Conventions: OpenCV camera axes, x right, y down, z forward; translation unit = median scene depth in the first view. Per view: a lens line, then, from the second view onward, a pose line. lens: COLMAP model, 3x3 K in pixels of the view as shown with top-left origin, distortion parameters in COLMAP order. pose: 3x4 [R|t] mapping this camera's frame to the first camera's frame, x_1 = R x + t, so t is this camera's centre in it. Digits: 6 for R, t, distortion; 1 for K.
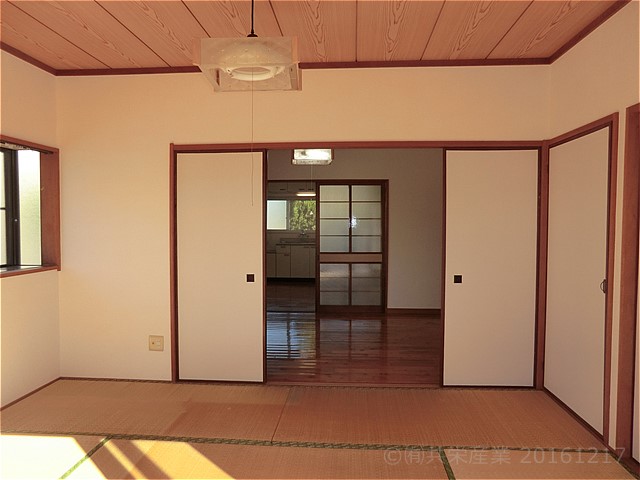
lens RADIAL K [[454.8, 0, 318.7], [0, 454.8, 235.8], [0, 0, 1]] dist [-0.085867, 0.062561]
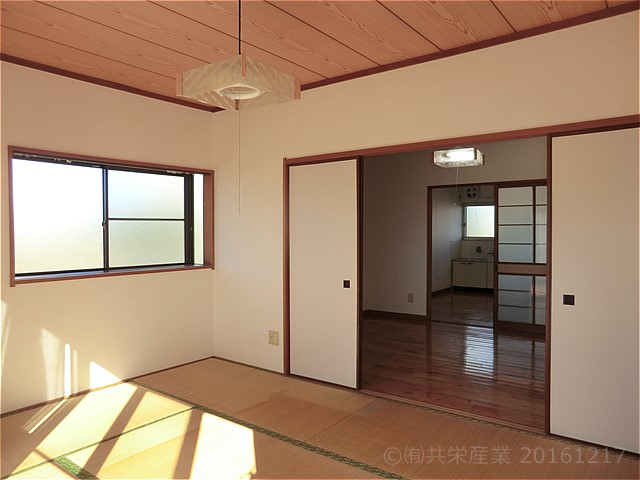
lens RADIAL K [[454.8, 0, 322.3], [0, 454.8, 233.7], [0, 0, 1]] dist [-0.085867, 0.062561]
pose [[0.840300, -0.000966, -0.542121, 0.349281], [-0.010237, 0.999792, -0.017649, -0.000784], [0.542025, 0.020380, 0.840115, 0.111095]]
